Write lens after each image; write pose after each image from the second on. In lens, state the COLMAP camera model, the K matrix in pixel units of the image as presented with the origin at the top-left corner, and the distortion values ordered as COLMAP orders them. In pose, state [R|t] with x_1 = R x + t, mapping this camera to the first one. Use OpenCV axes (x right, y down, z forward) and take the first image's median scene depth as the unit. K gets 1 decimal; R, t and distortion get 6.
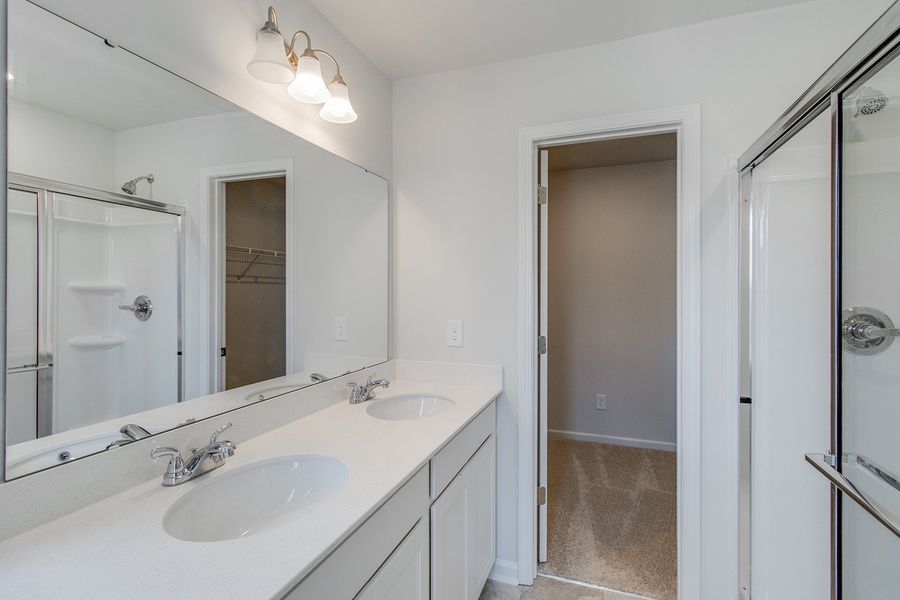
lens RADIAL K [[419.1, 0, 448.7], [0, 419.1, 296.2], [0, 0, 1]] dist [-0.001346, 0.001128]
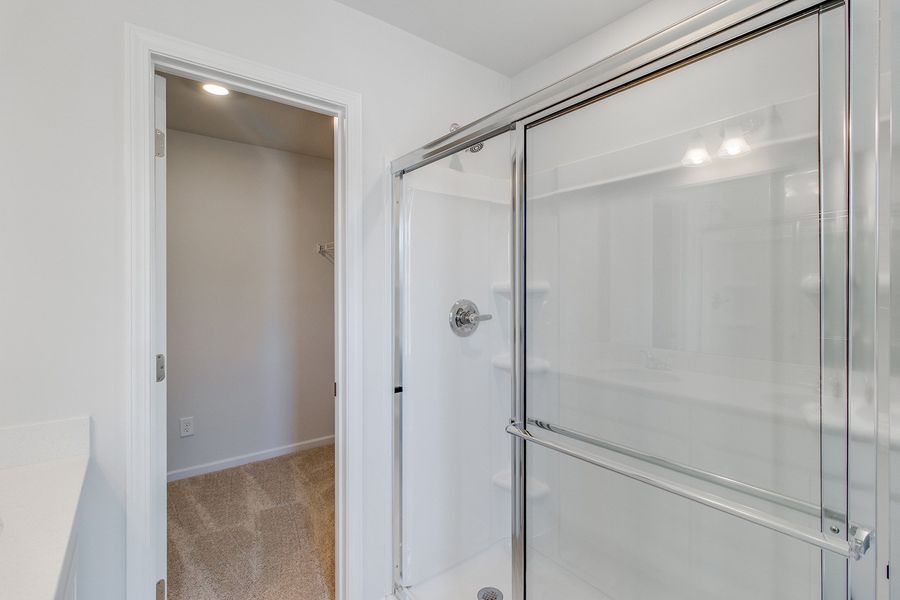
lens RADIAL K [[419.1, 0, 452.3], [0, 419.1, 292.9], [0, 0, 1]] dist [-0.001346, 0.001128]
pose [[0.516363, -0.004840, 0.856356, -0.076645], [0.010650, 0.999943, -0.000770, 0.002754], [-0.856303, 0.009518, 0.516385, 0.190496]]
